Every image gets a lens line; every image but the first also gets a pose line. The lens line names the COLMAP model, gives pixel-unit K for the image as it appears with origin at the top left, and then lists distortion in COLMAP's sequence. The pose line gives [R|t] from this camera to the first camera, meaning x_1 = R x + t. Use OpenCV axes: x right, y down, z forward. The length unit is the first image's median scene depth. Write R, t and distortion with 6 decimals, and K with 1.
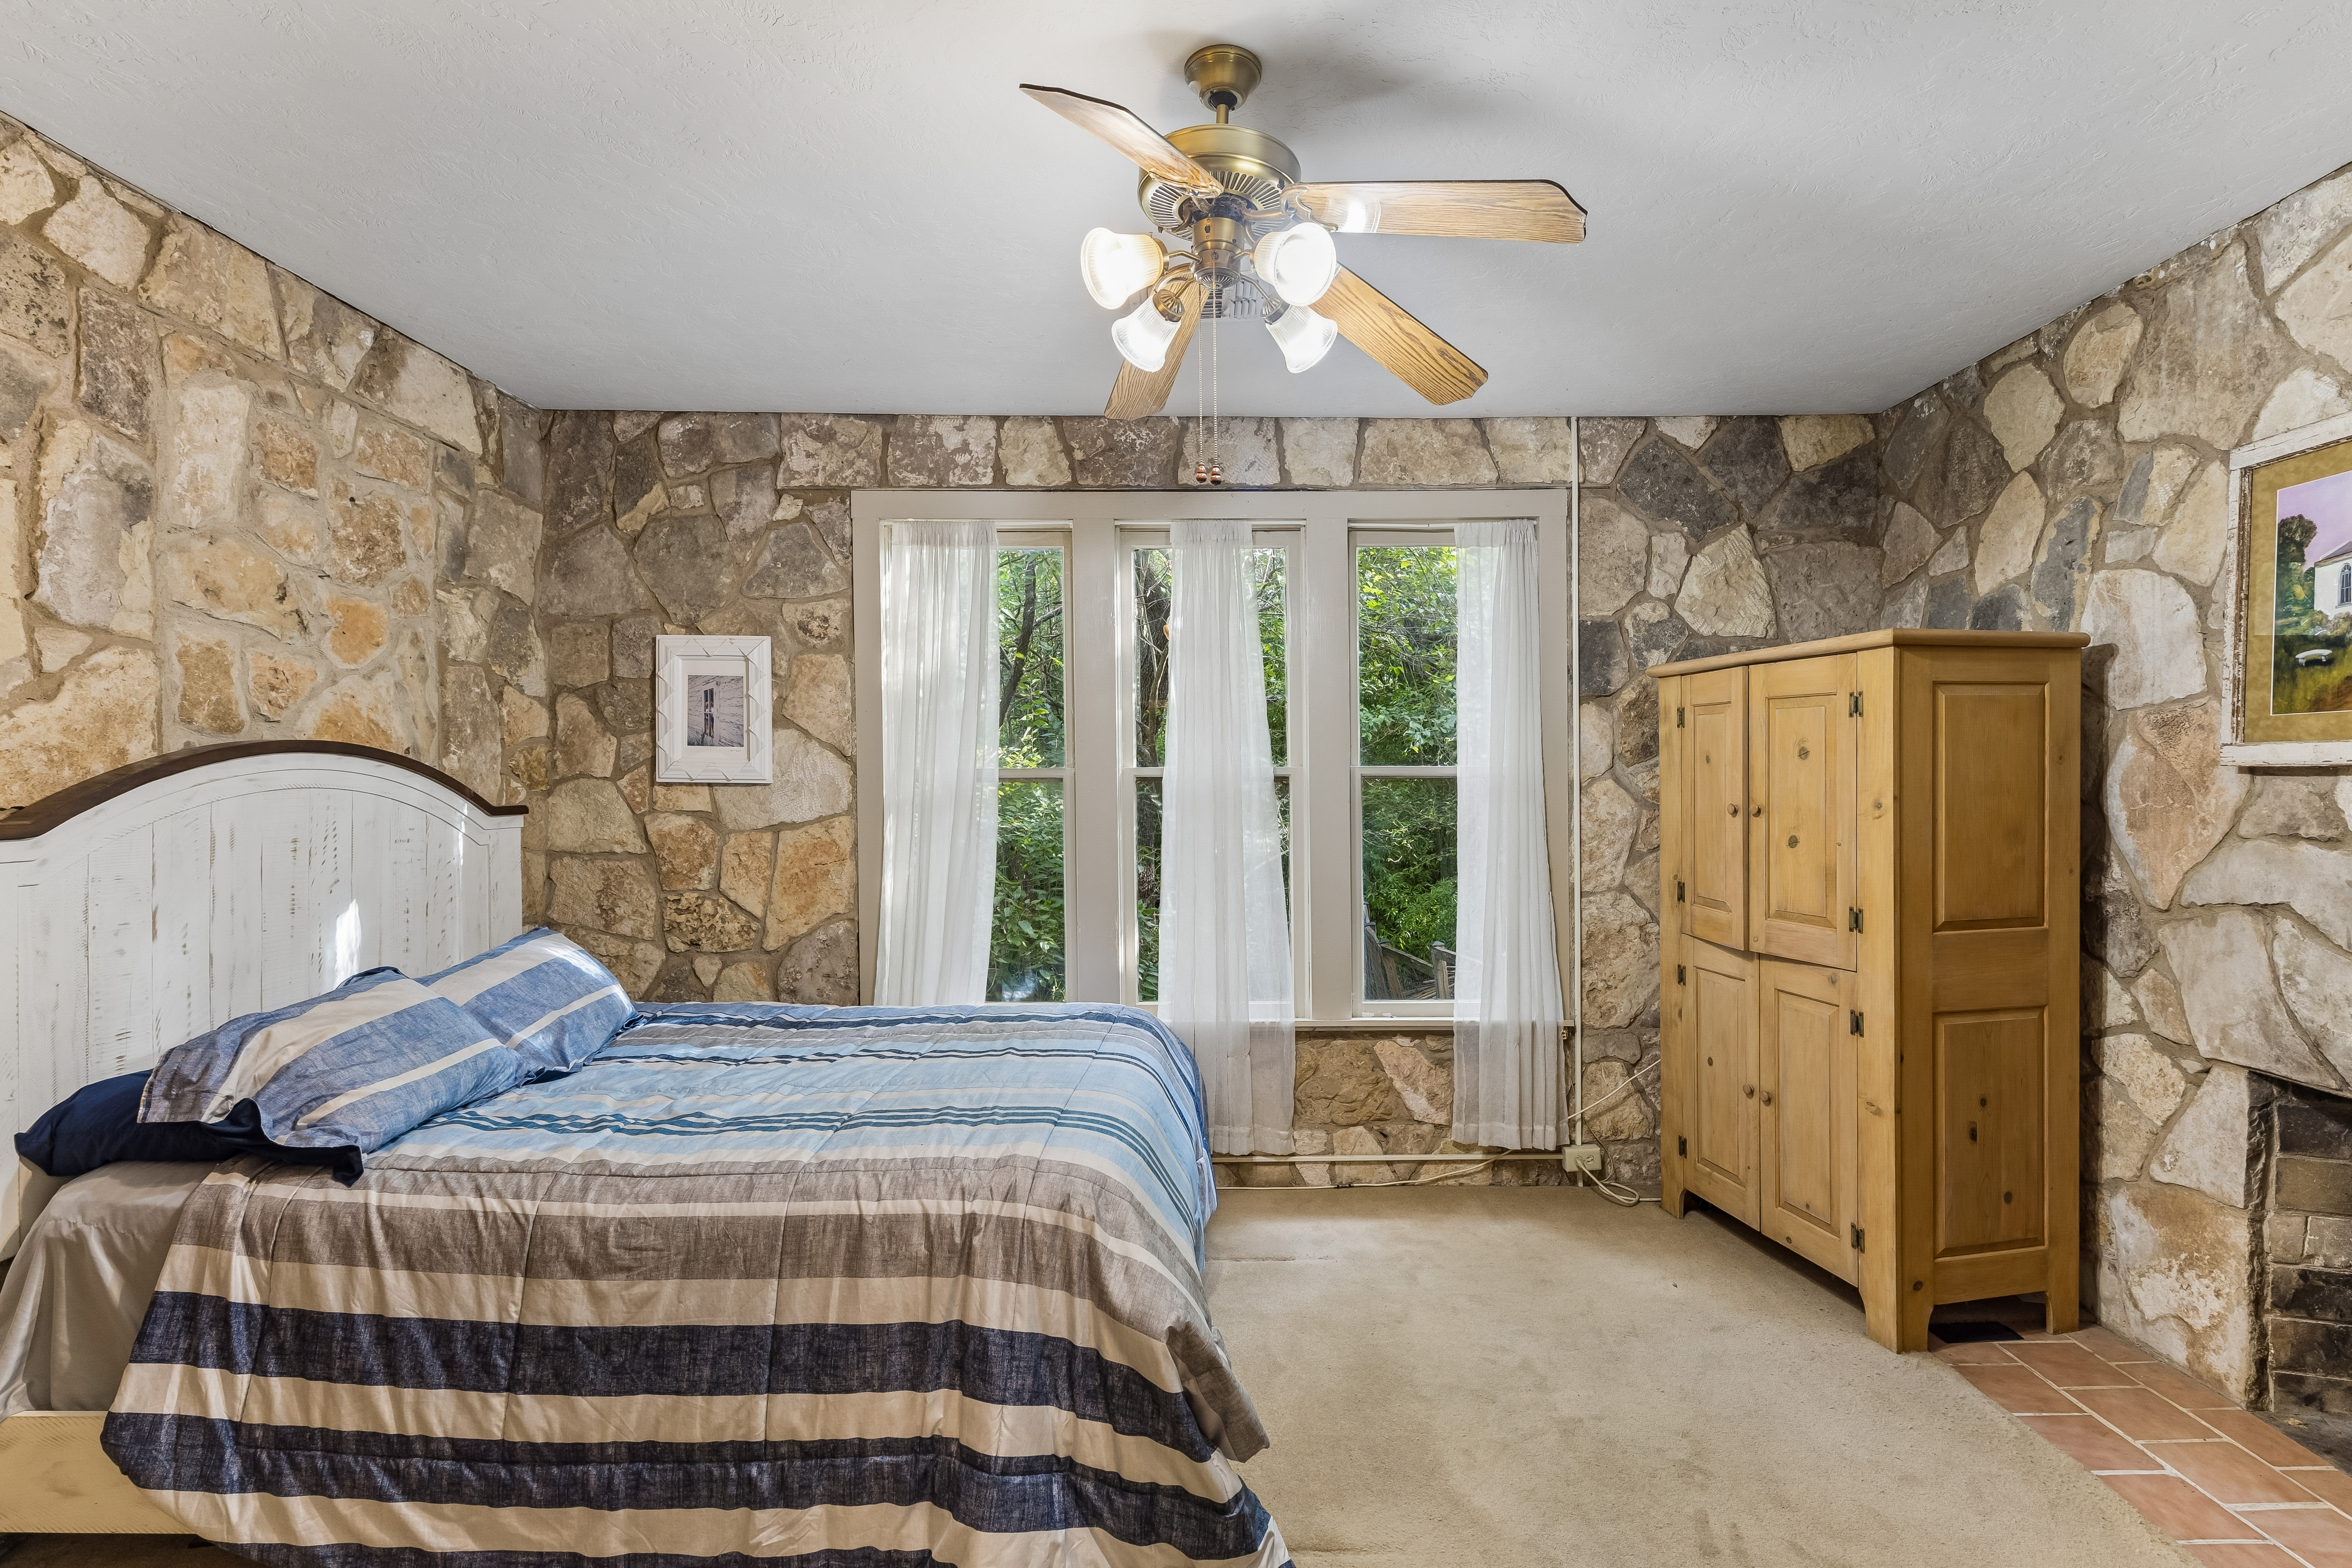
lens RADIAL K [[1068.6, 0, 1185.4], [0, 1068.6, 797.5], [0, 0, 1]] dist [0.005723, -0.001780]
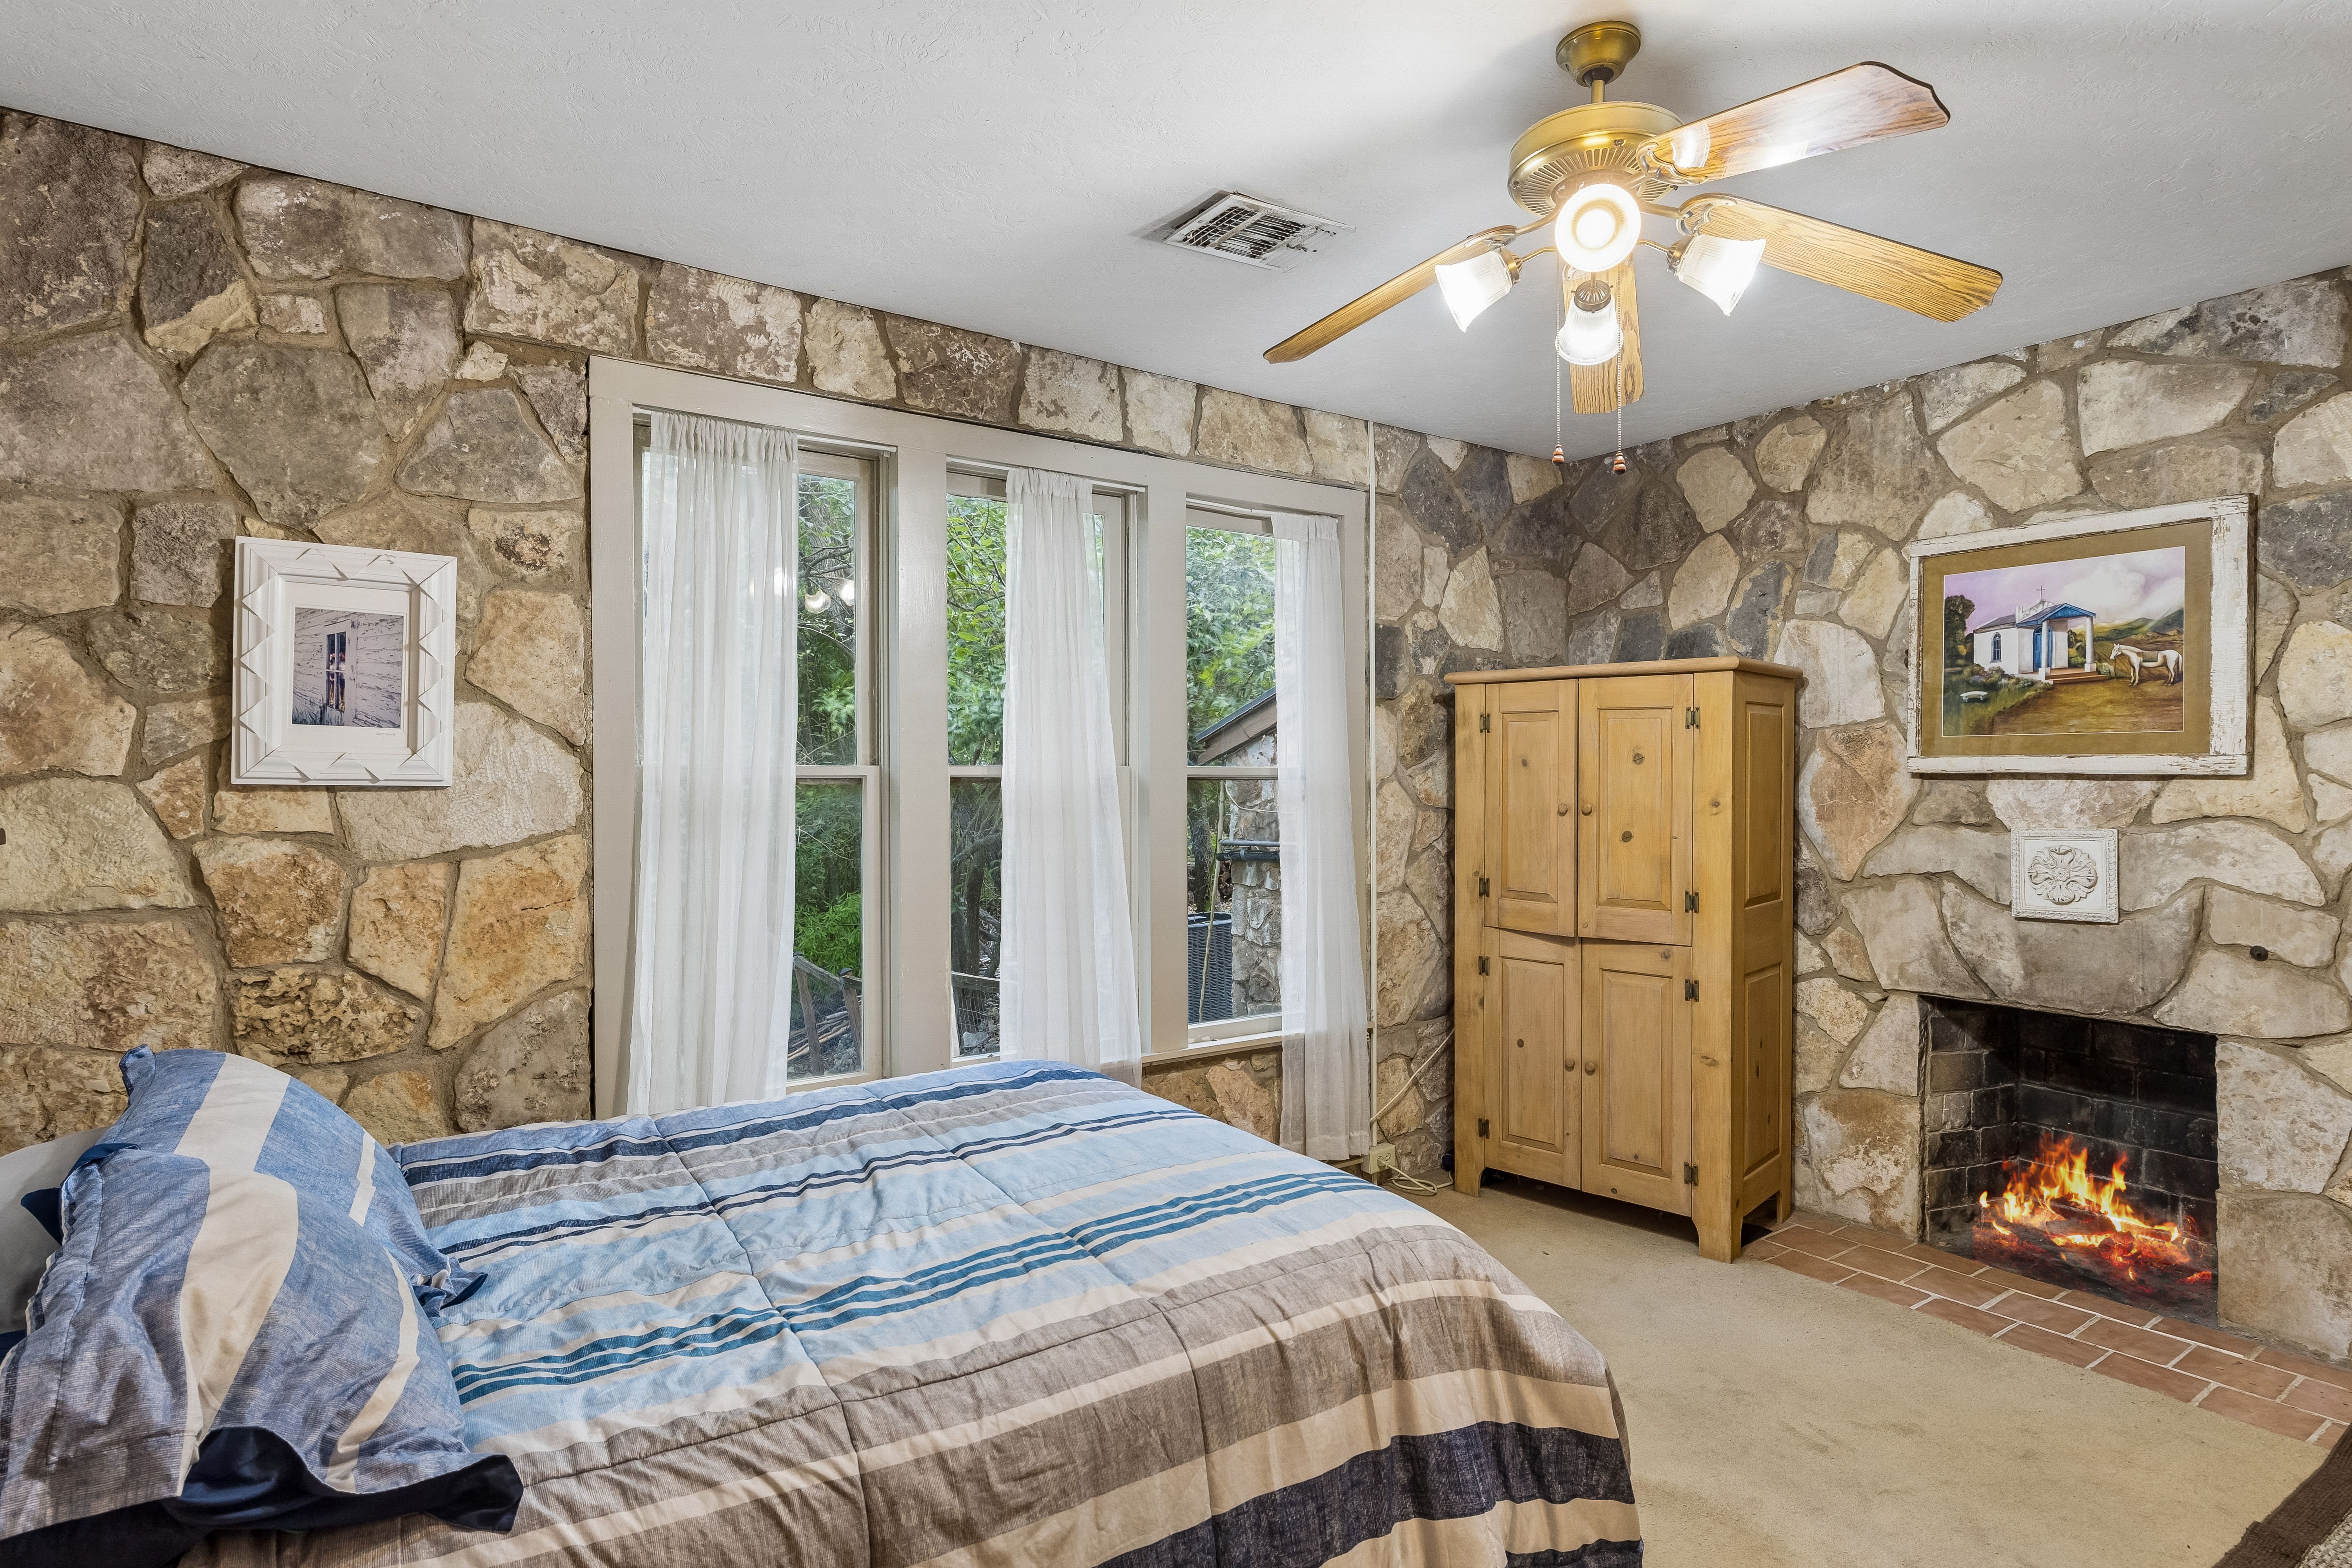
lens RADIAL K [[1228.1, 0, 1165.4], [0, 1228.1, 783.0], [0, 0, 1]] dist [-0.005076, -0.000769]
pose [[0.829460, -0.000115, 0.558565, -0.480994], [0.007451, 0.999913, -0.010857, -0.004358], [-0.558516, 0.013167, 0.829389, 0.165800]]
